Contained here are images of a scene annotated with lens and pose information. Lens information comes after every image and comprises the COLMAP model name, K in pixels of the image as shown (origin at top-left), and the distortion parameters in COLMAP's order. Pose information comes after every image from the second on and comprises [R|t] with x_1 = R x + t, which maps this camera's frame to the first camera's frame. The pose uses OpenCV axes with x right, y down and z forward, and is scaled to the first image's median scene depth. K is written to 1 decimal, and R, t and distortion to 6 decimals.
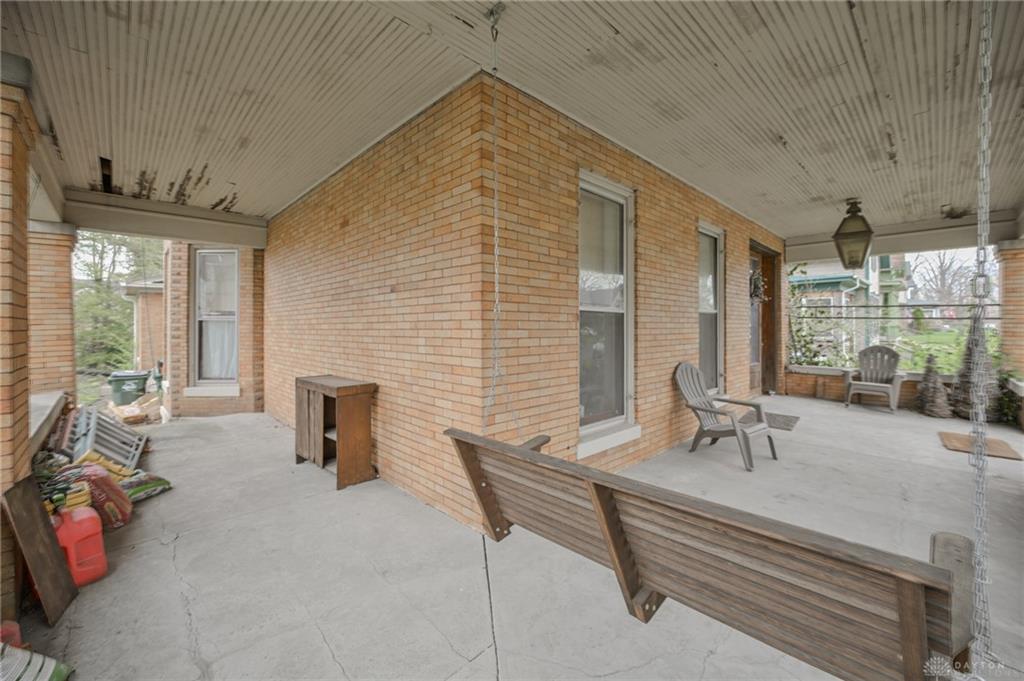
lens RADIAL K [[409.5, 0, 501.6], [0, 409.5, 322.5], [0, 0, 1]] dist [0.000703, 0.000021]
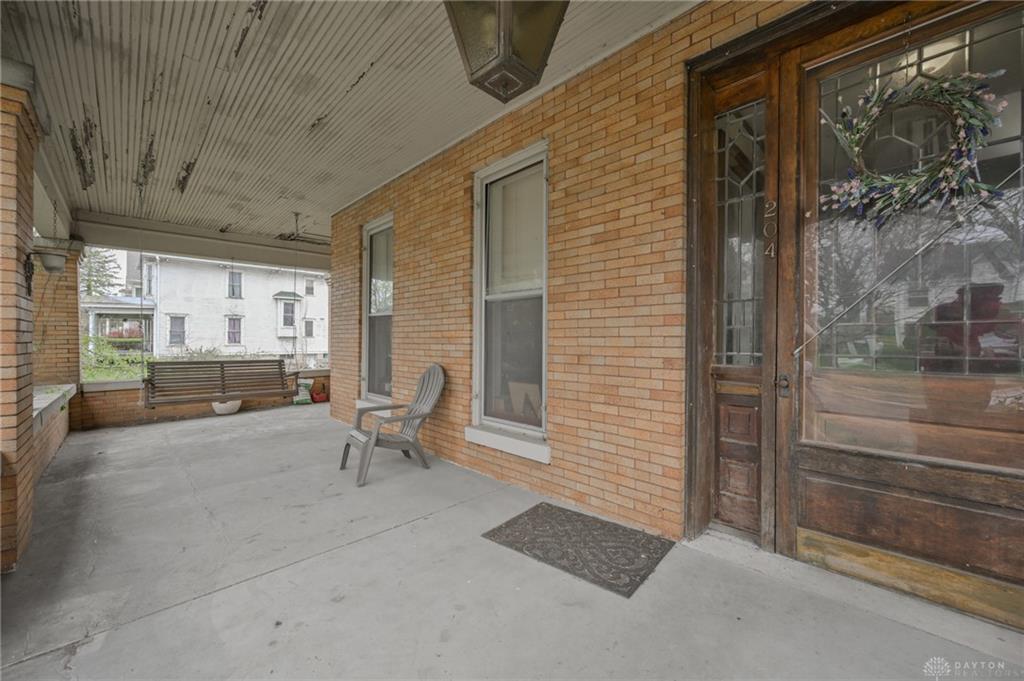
lens RADIAL K [[409.5, 0, 511.4], [0, 409.5, 342.4], [0, 0, 1]] dist [0.000703, 0.000021]
pose [[0.006955, 0.003031, -0.999971, 1.544785], [0.000045, 0.999995, 0.003031, 0.057359], [0.999976, -0.000066, 0.006955, 1.362480]]
